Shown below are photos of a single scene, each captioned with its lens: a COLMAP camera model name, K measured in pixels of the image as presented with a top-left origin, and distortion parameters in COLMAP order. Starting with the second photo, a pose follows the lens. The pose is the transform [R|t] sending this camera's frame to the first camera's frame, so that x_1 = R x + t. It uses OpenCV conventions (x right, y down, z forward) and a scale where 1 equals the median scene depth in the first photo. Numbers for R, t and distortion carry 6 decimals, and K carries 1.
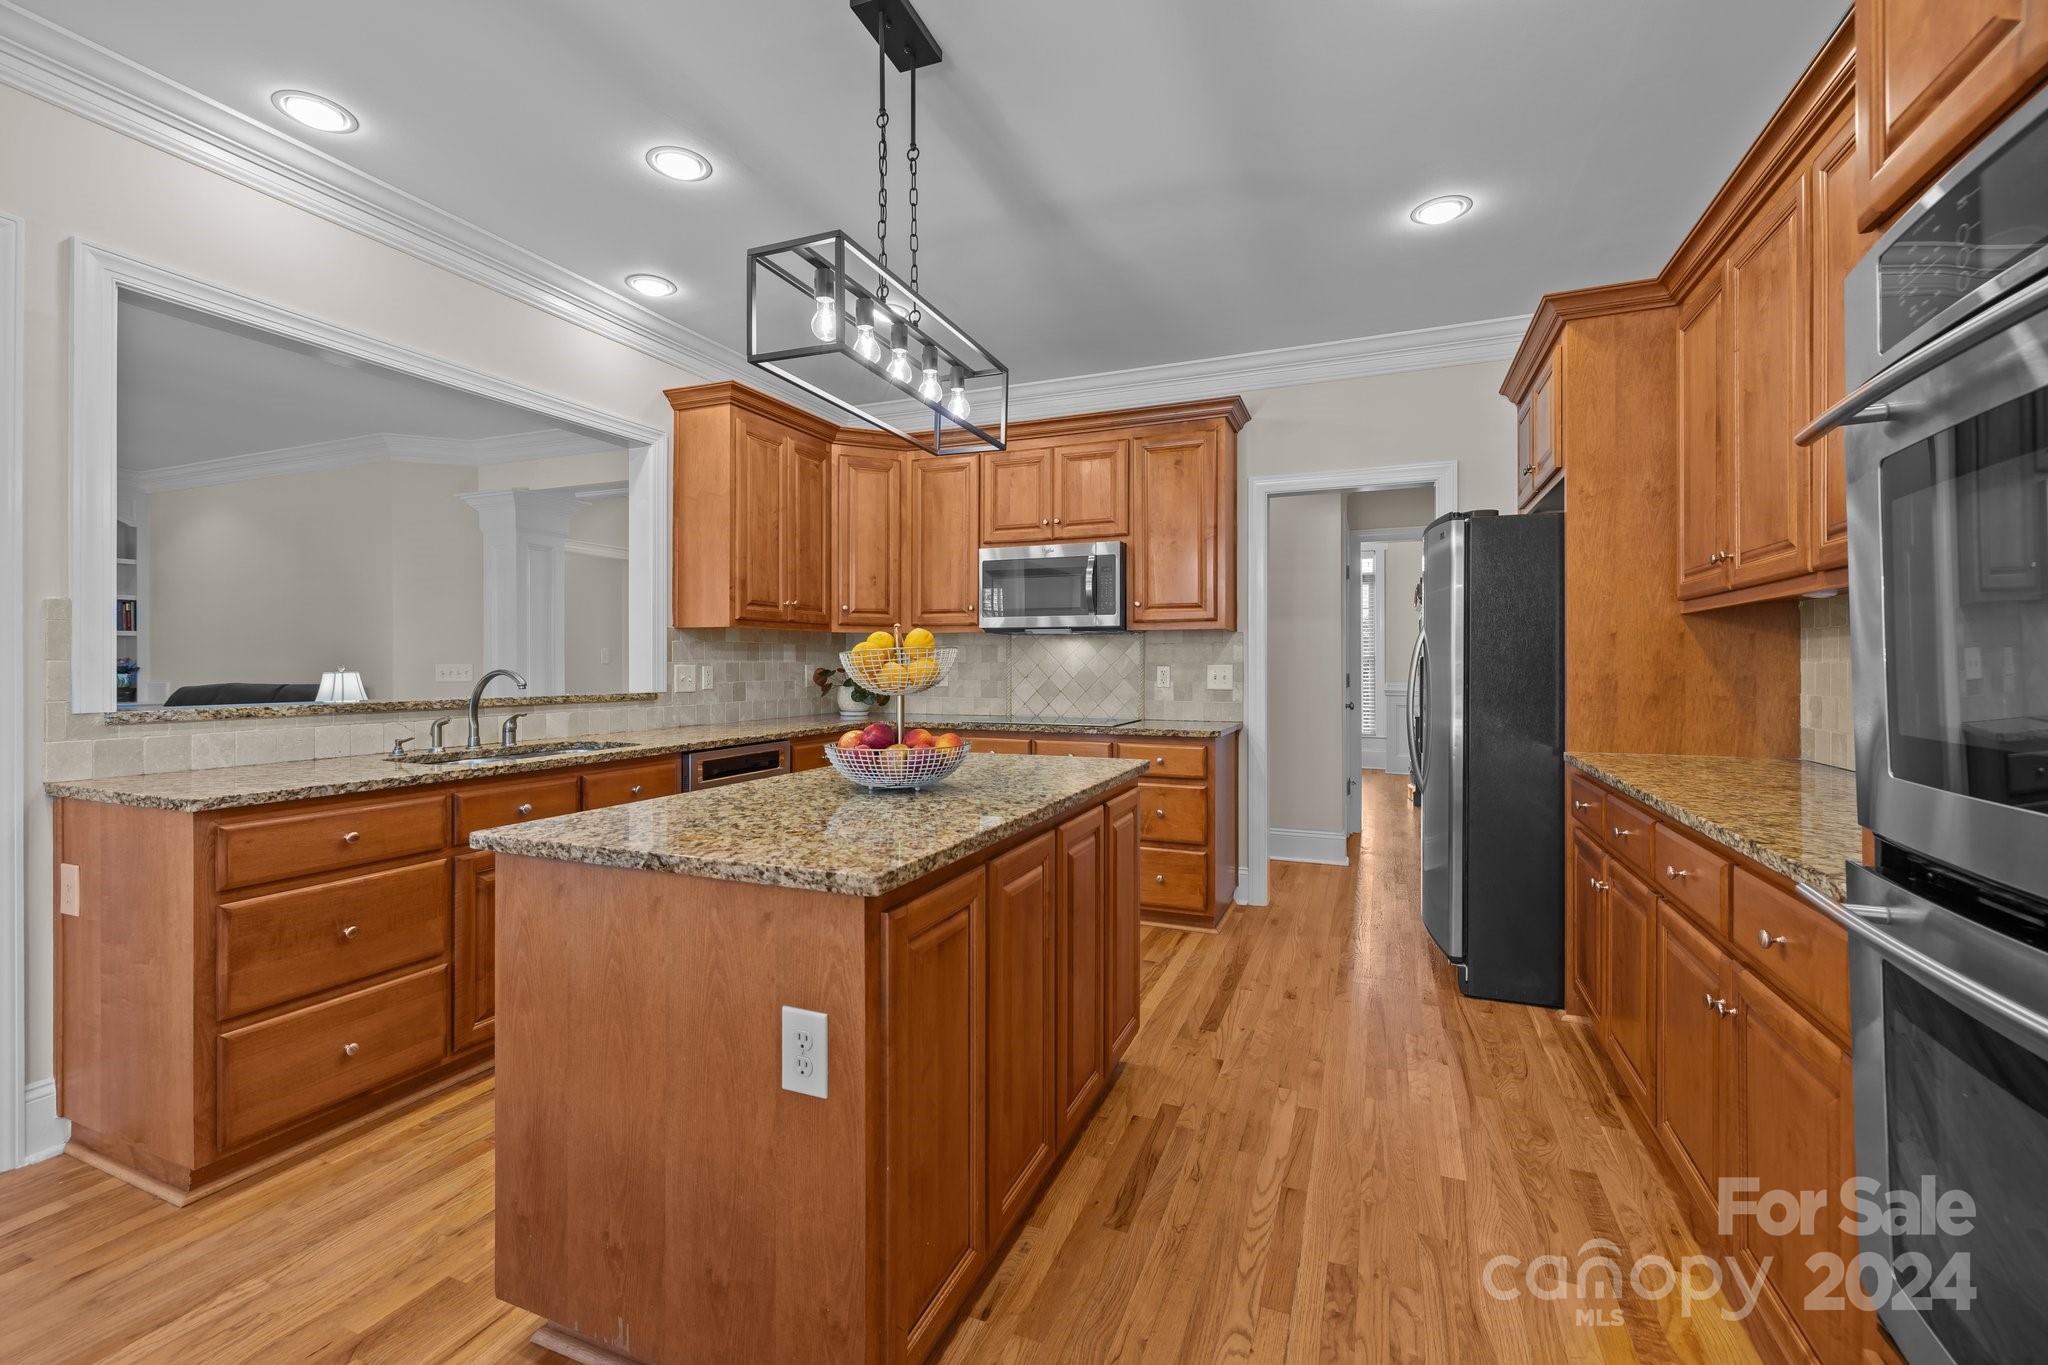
lens RADIAL K [[870.2, 0, 1014.3], [0, 870.2, 665.3], [0, 0, 1]] dist [0.001873, 0.000137]
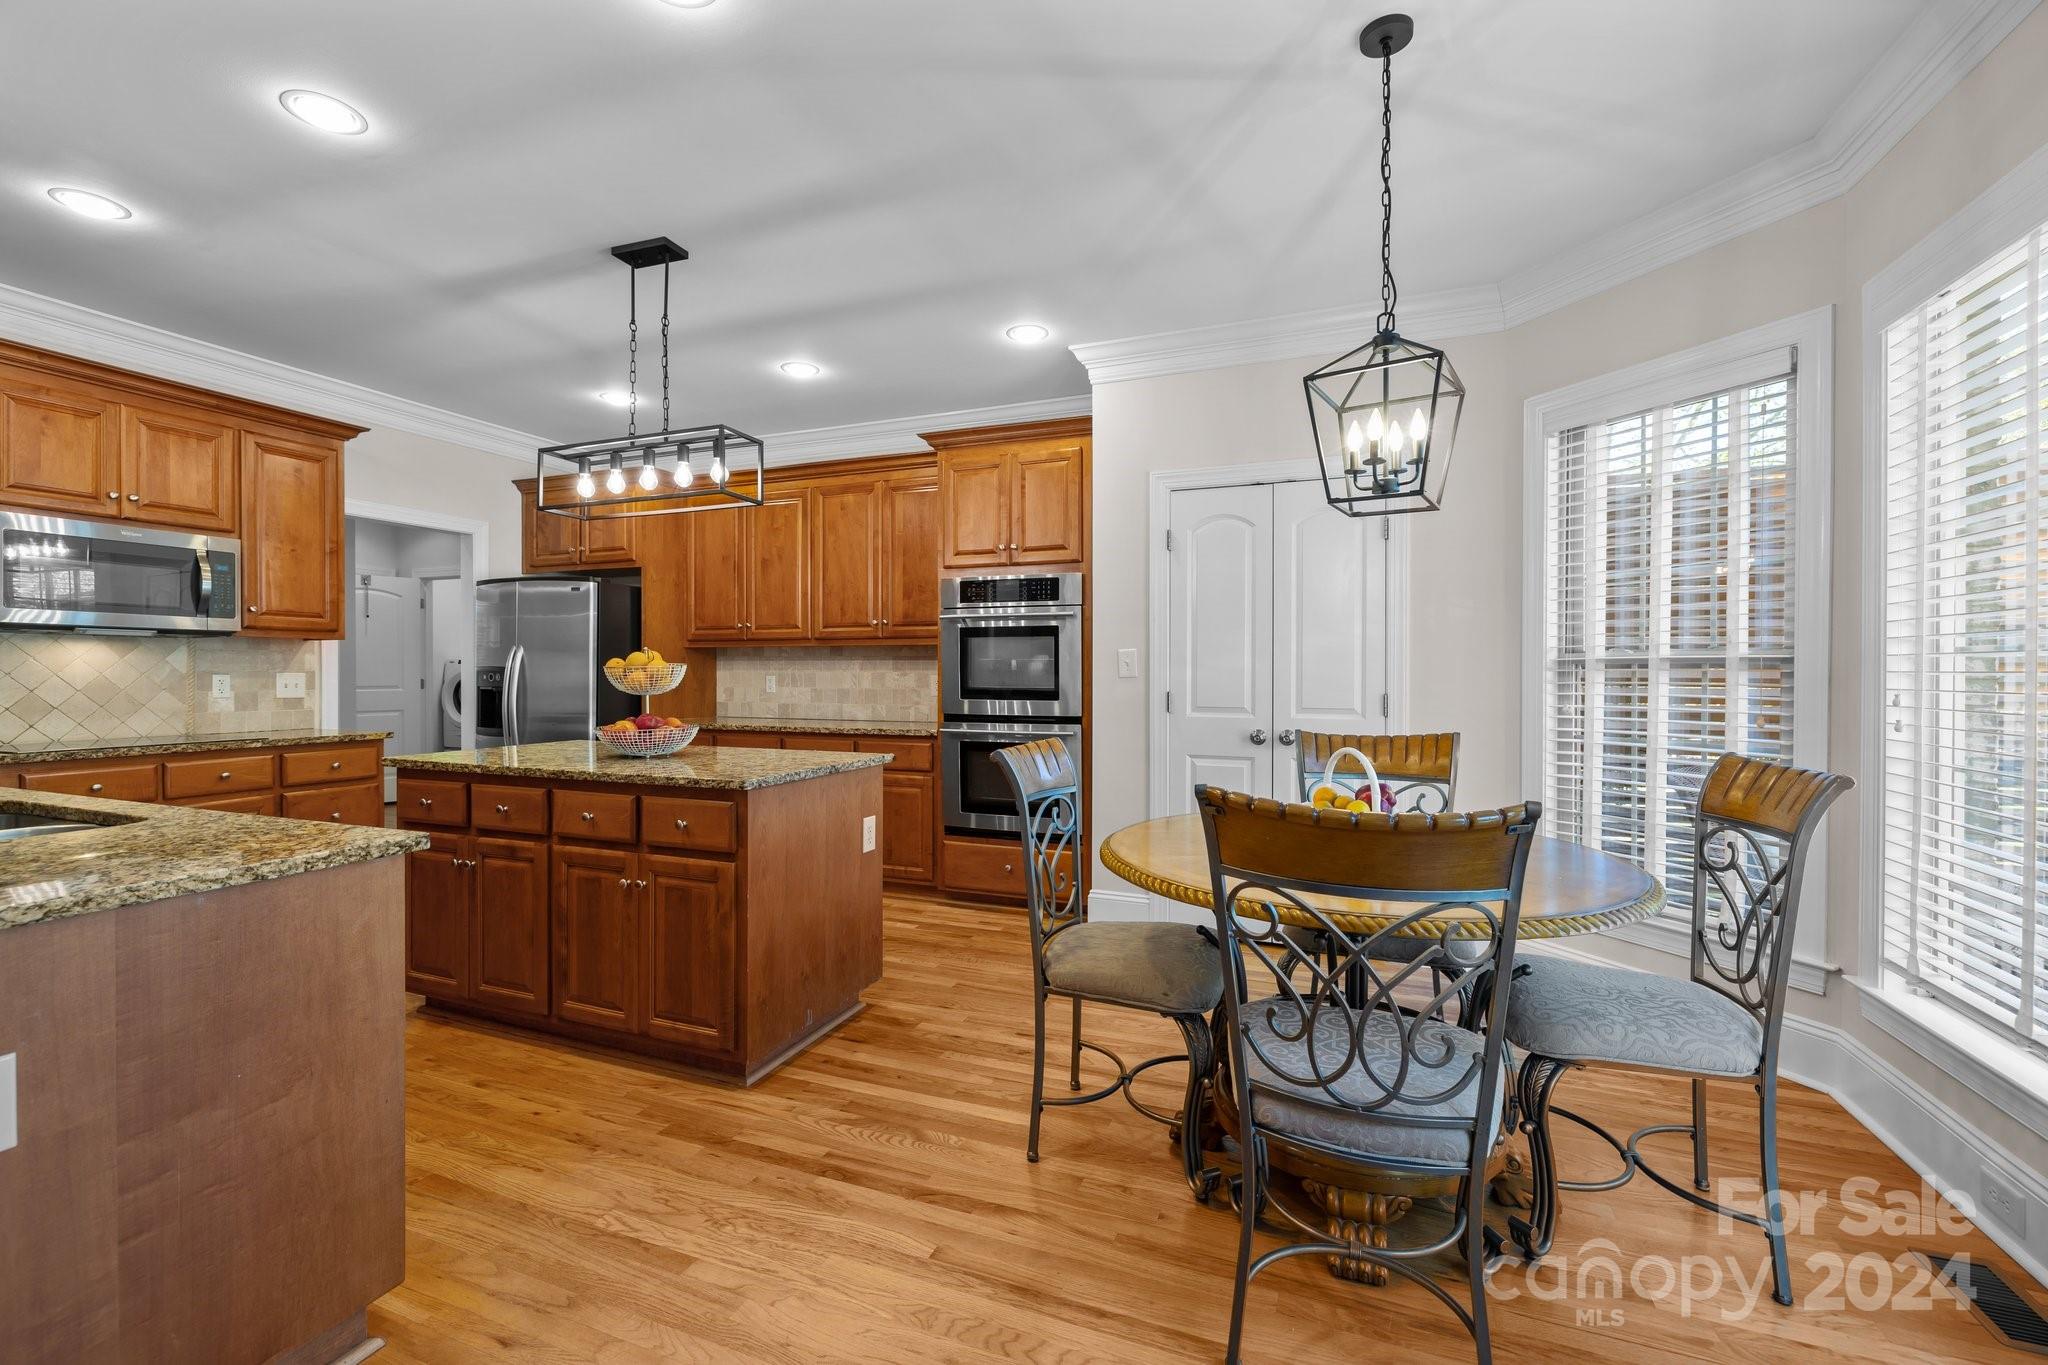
lens RADIAL K [[870.2, 0, 1014.3], [0, 870.2, 665.3], [0, 0, 1]] dist [0.001873, 0.000137]
pose [[-0.019964, 0.008050, 0.999768, -1.417639], [-0.002128, 0.999965, -0.008094, -0.005817], [-0.999798, -0.002289, -0.019946, 0.337942]]
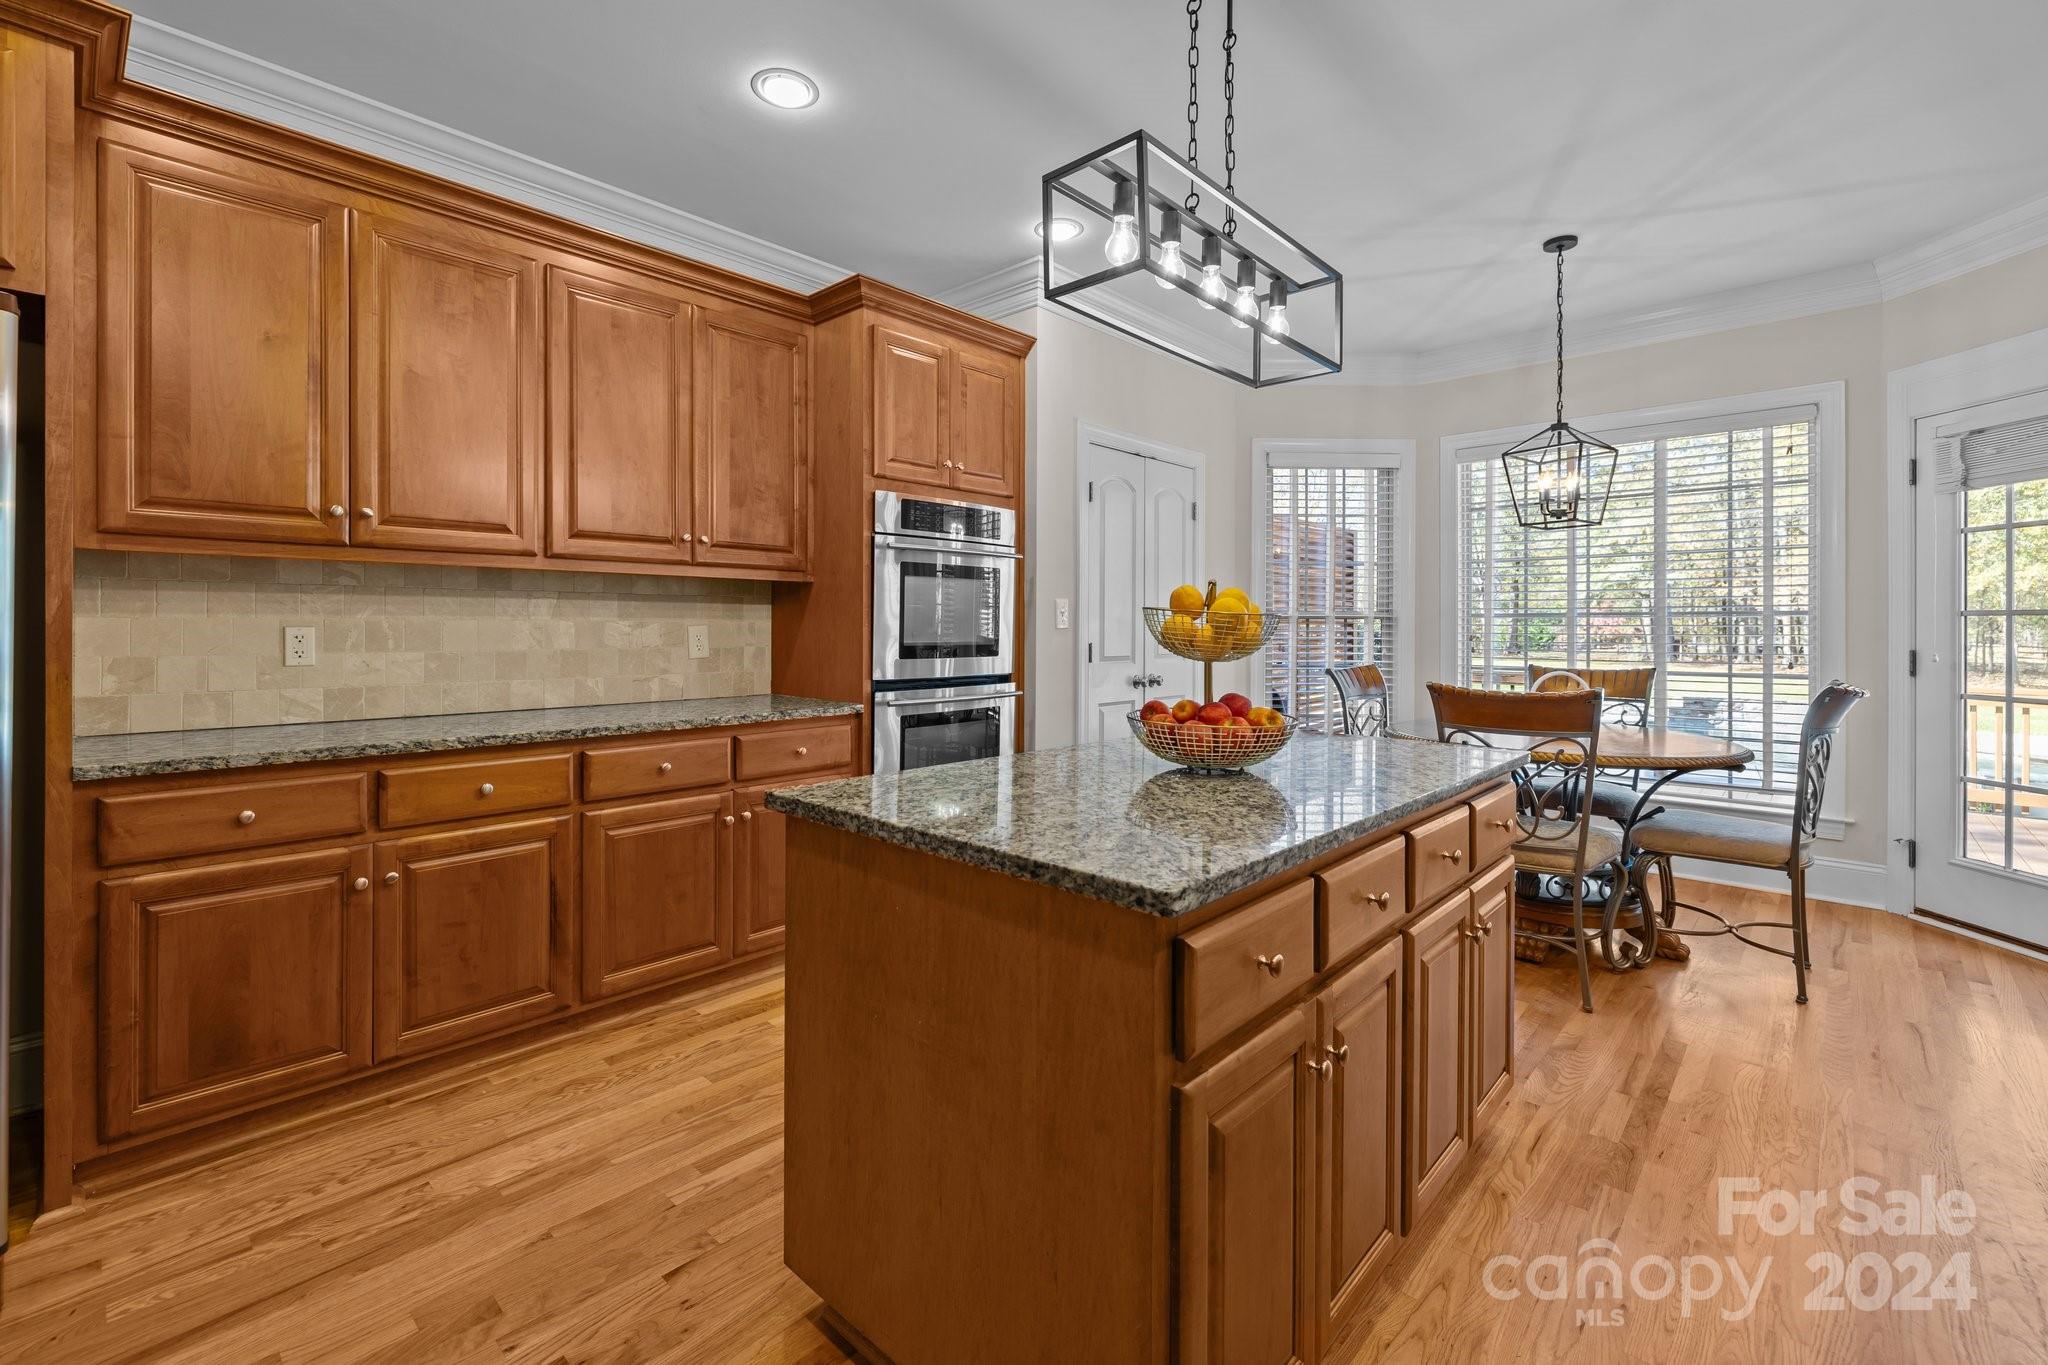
lens RADIAL K [[858.8, 0, 1013.4], [0, 858.8, 625.2], [0, 0, 1]] dist [-0.002627, -0.000314]
pose [[-0.938076, -0.004408, 0.346401, -0.210001], [-0.004924, 0.999988, -0.000610, -0.001316], [-0.346394, -0.002278, -0.938086, 1.599211]]
